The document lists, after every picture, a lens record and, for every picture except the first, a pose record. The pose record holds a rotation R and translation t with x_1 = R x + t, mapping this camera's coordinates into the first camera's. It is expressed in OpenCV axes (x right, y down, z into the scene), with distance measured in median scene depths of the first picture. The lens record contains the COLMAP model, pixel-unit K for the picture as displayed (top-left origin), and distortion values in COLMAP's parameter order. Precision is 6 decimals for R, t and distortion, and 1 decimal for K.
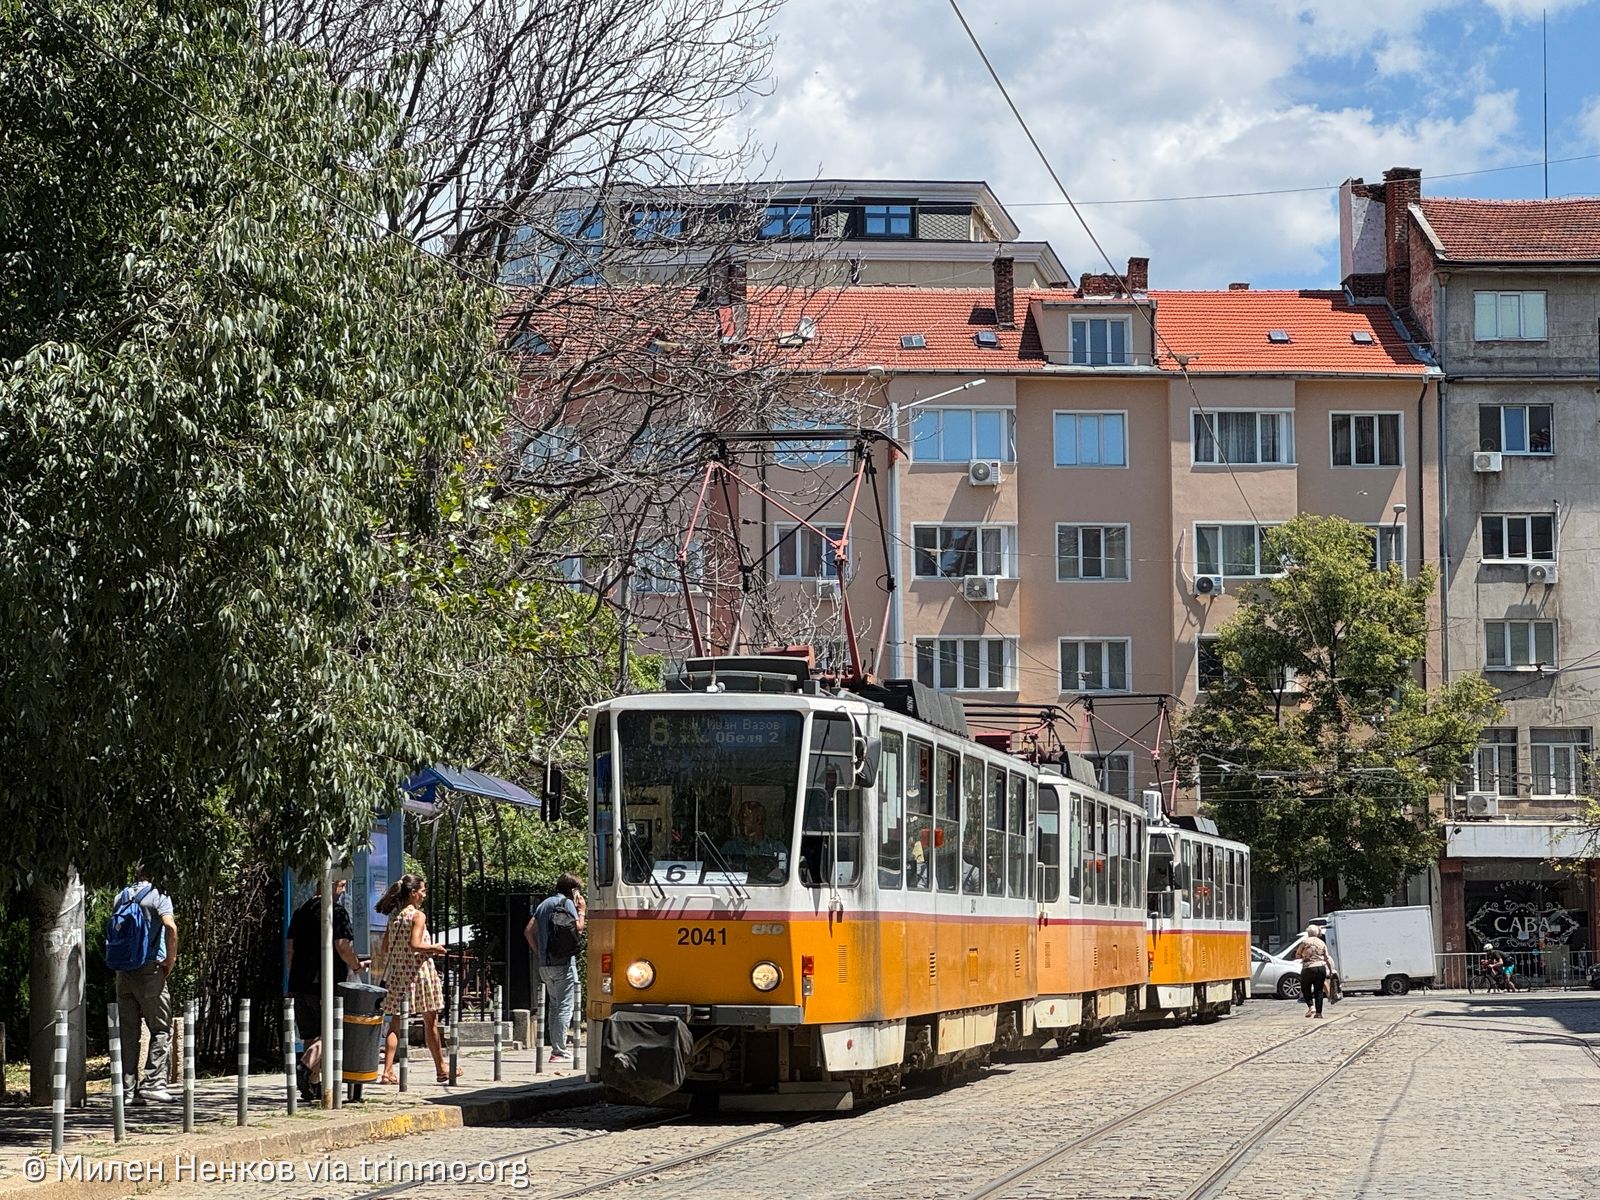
lens RADIAL K [[3300.0, 0, 800.0], [0, 3300.0, 600.0], [0, 0, 1]] dist [0.253635, 0.325588]
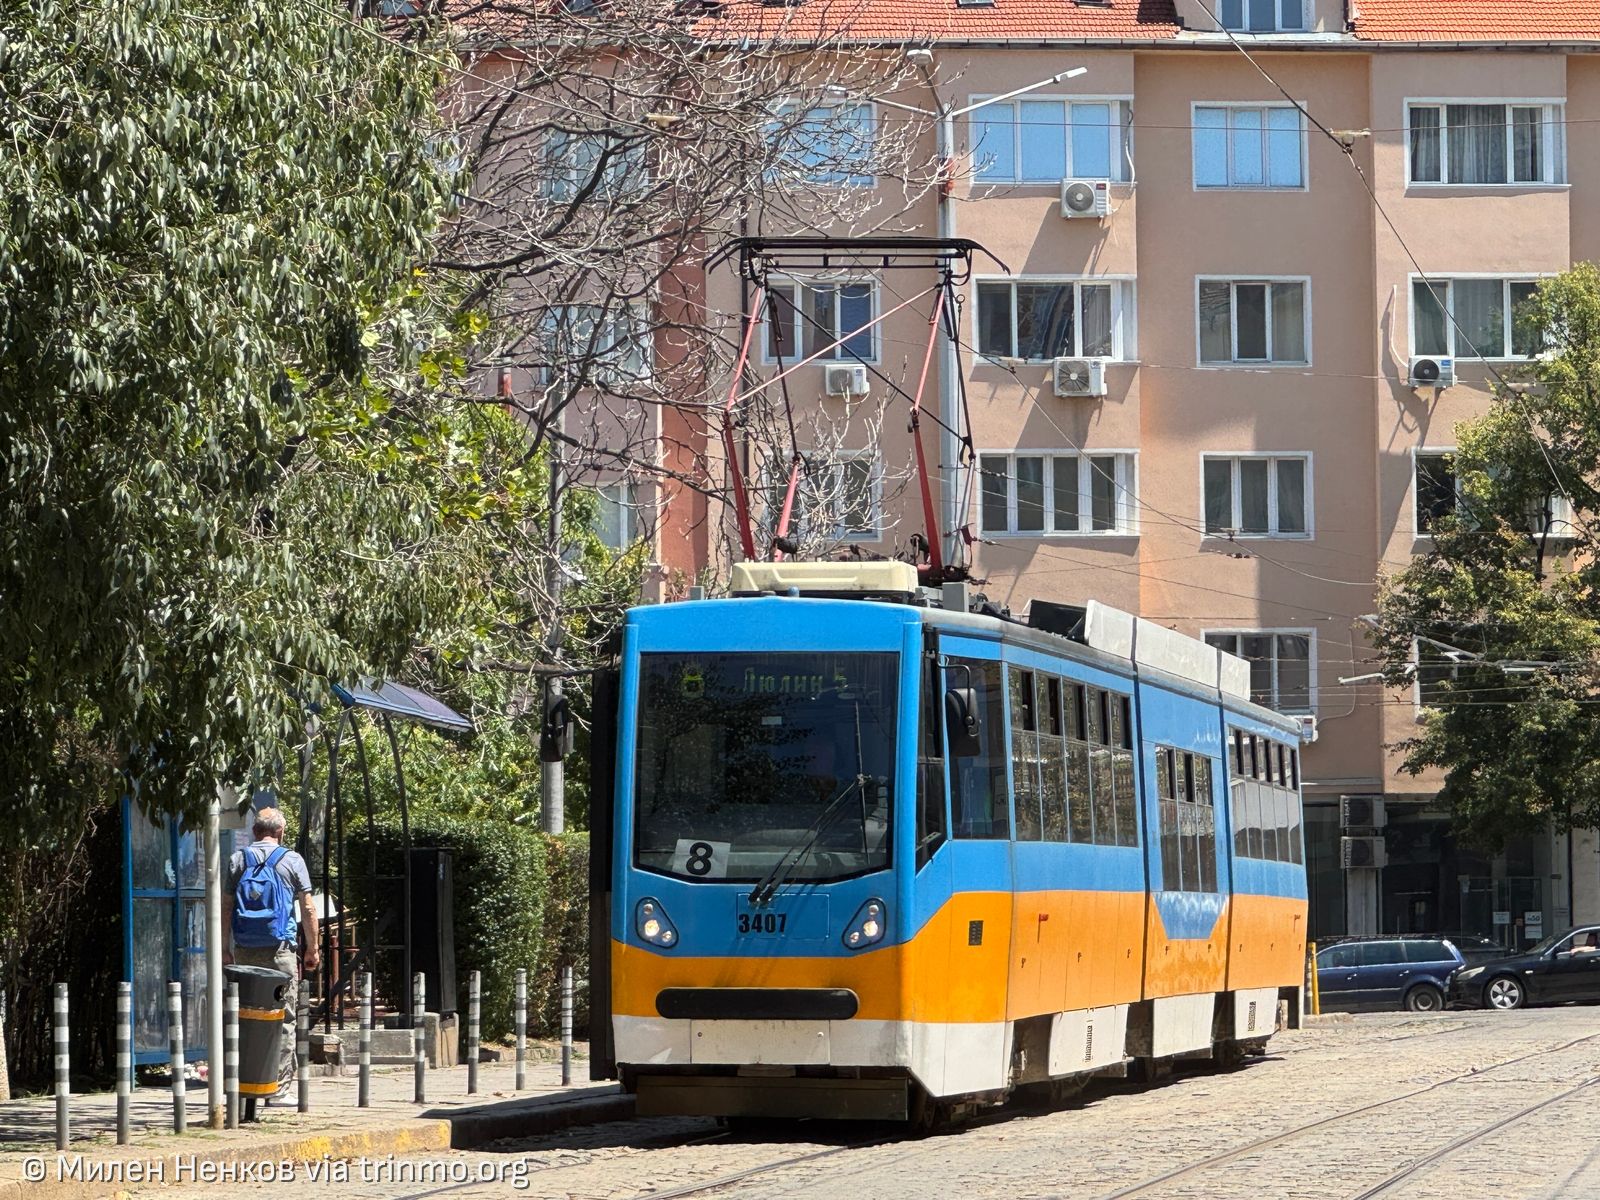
lens RADIAL K [[7407.4, 0, 800.0], [0, 7407.4, 600.0], [0, 0, 1]] dist [-1.348546, 88.520143]
pose [[0.999839, -0.002205, 0.017821, -0.026877], [0.001268, 0.998624, 0.052427, -0.038072], [-0.017912, -0.052396, 0.998466, -0.461253]]
